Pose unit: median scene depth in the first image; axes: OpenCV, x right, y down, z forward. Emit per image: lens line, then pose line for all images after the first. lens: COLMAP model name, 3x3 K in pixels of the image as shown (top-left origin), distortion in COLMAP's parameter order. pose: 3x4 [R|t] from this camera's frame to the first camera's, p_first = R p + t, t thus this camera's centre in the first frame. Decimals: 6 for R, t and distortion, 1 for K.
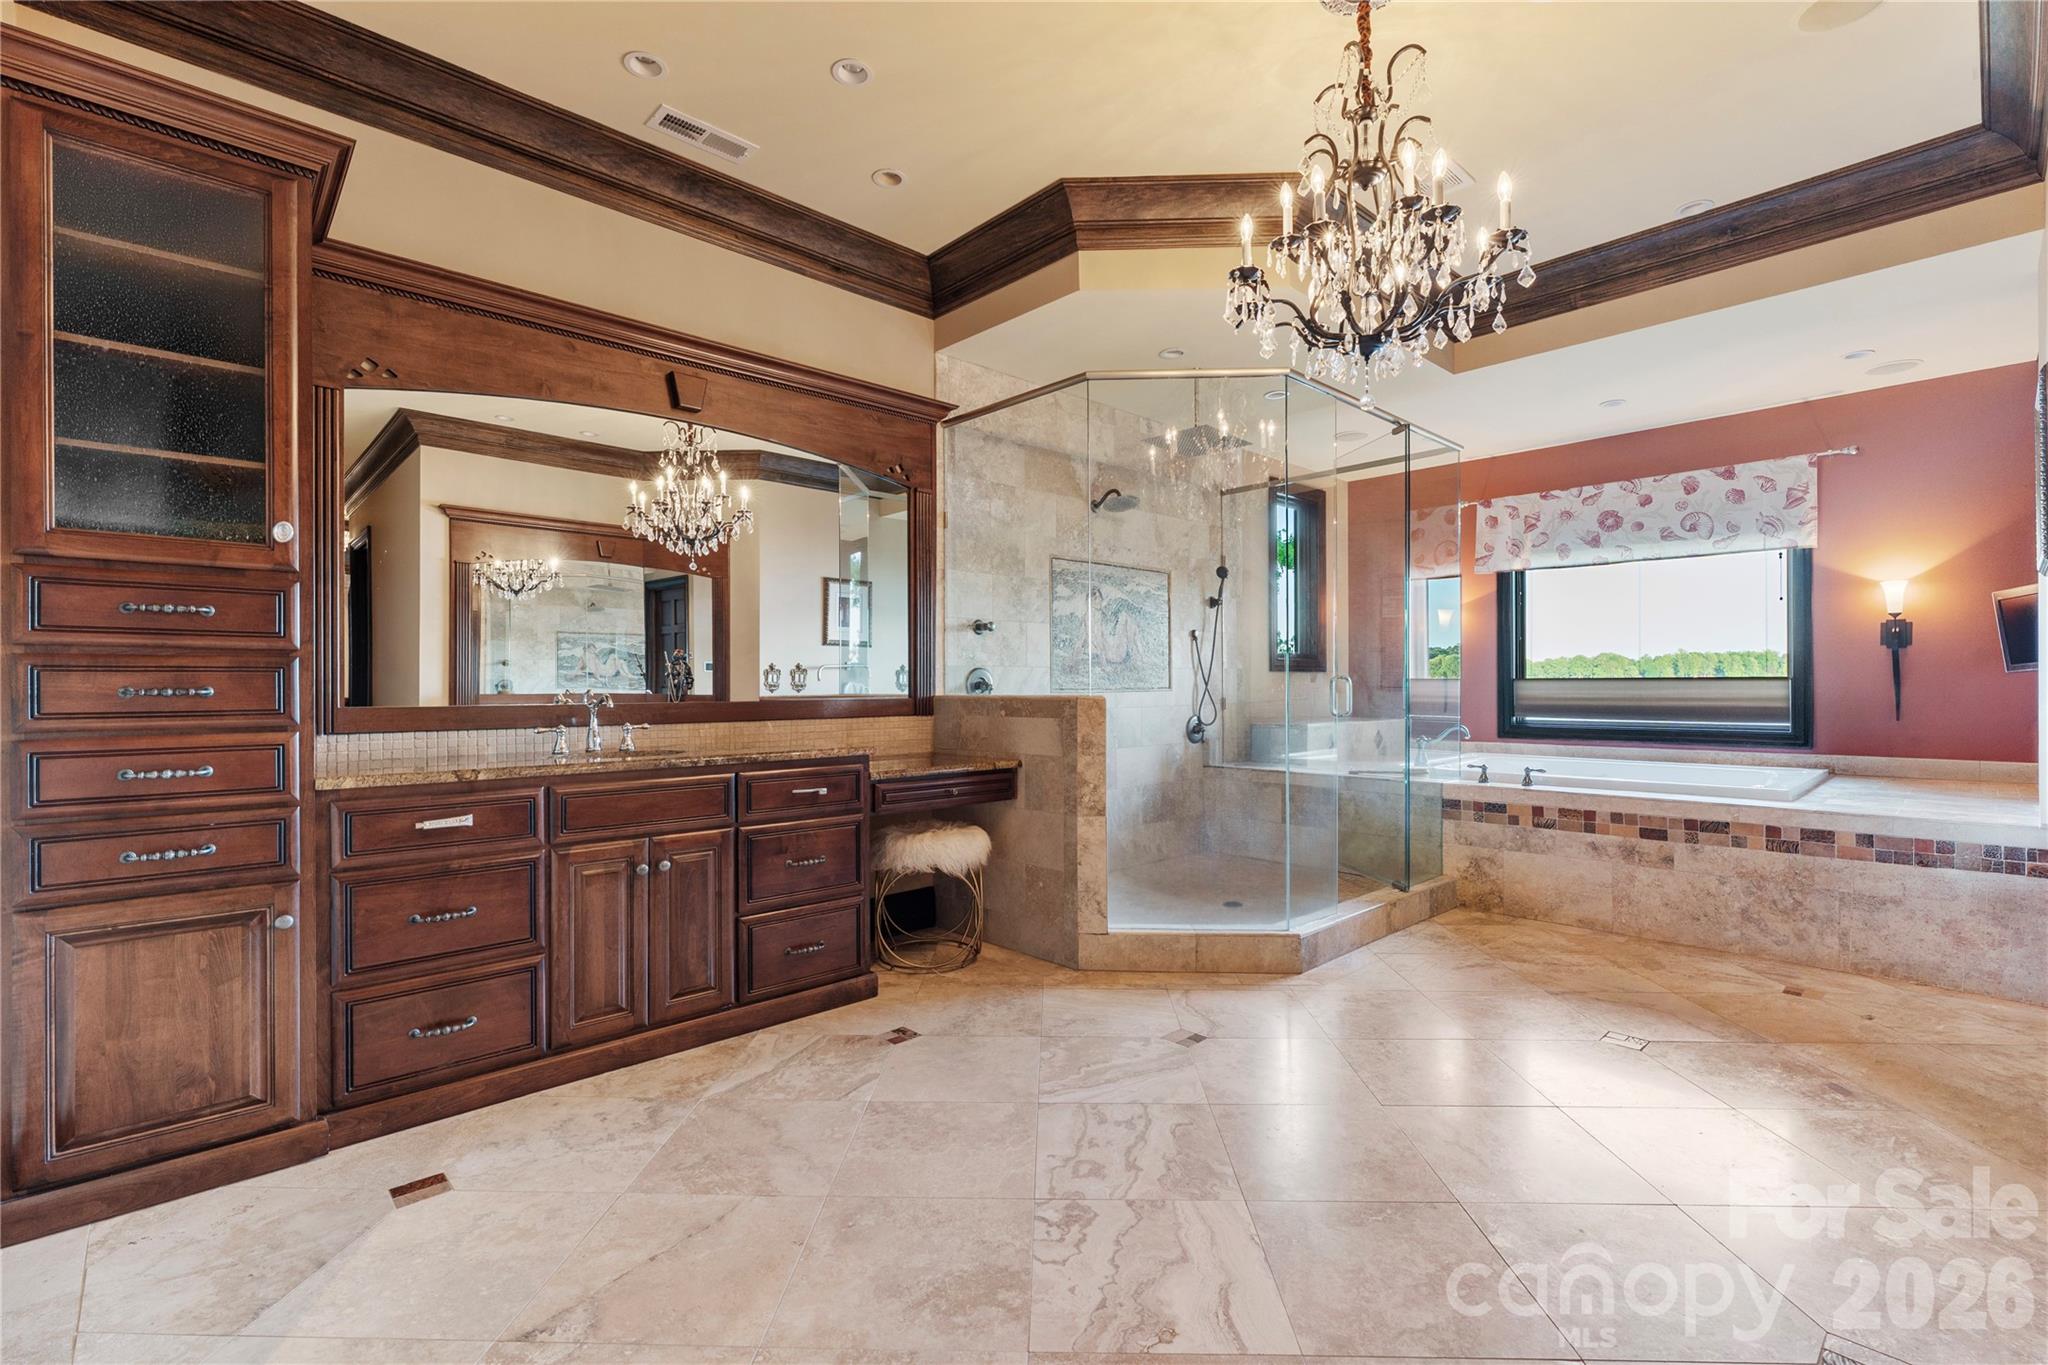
lens RADIAL K [[899.8, 0, 1023.2], [0, 899.8, 687.8], [0, 0, 1]] dist [-0.001519, -0.000141]
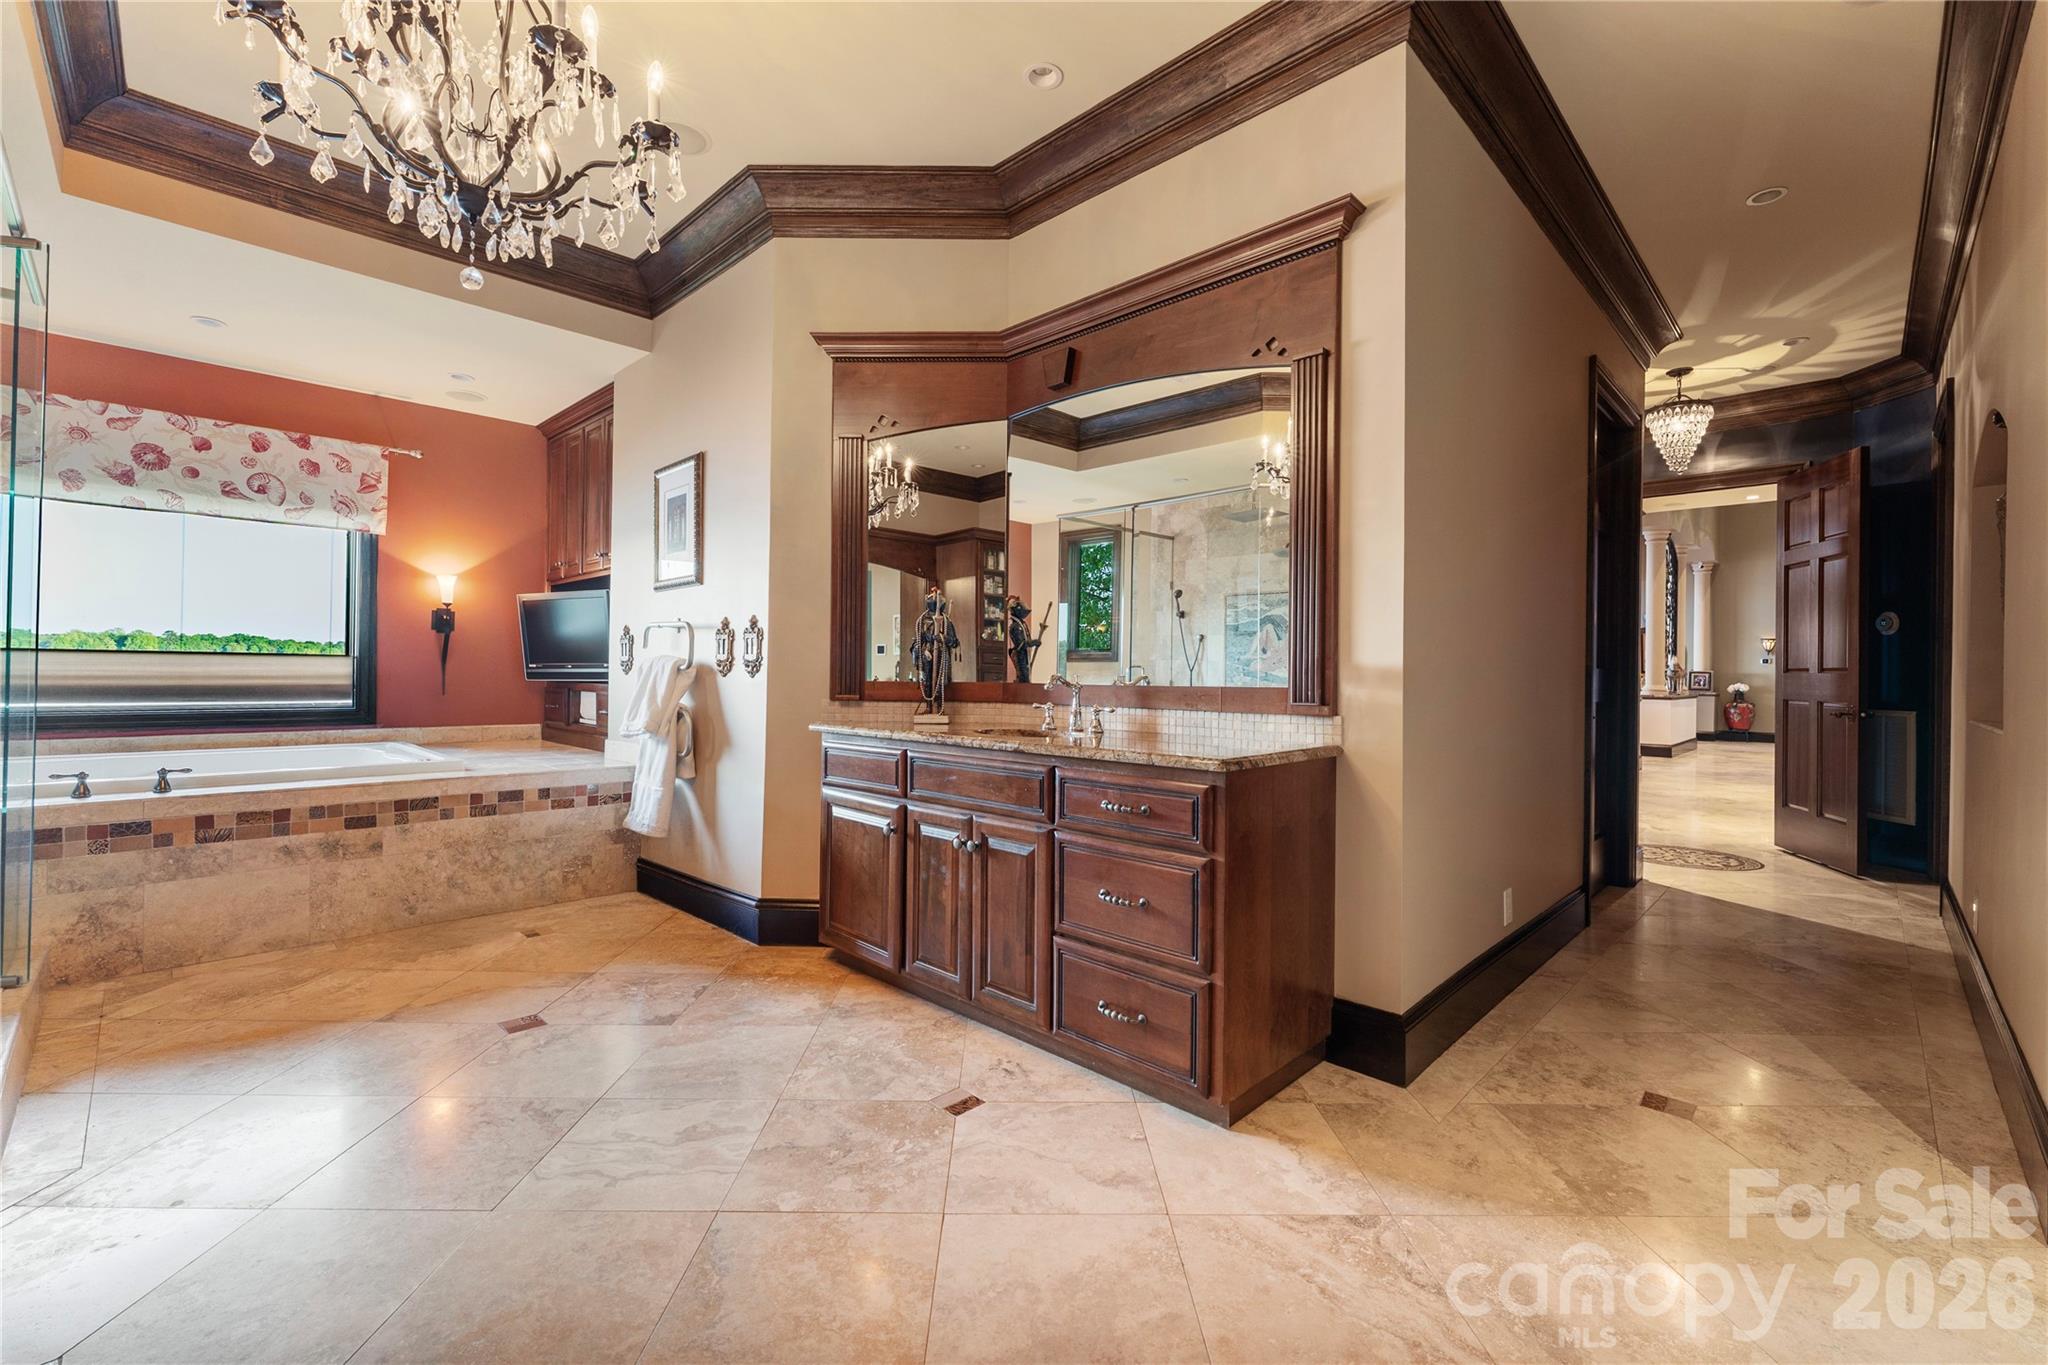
lens RADIAL K [[852.1, 0, 1024.0], [0, 852.1, 673.8], [0, 0, 1]] dist [-0.001168, -0.000024]
pose [[-0.033996, 0.001775, 0.999420, -0.183320], [-0.009965, 0.999948, -0.002115, 0.004080], [-0.999372, -0.010031, -0.033977, 0.318464]]
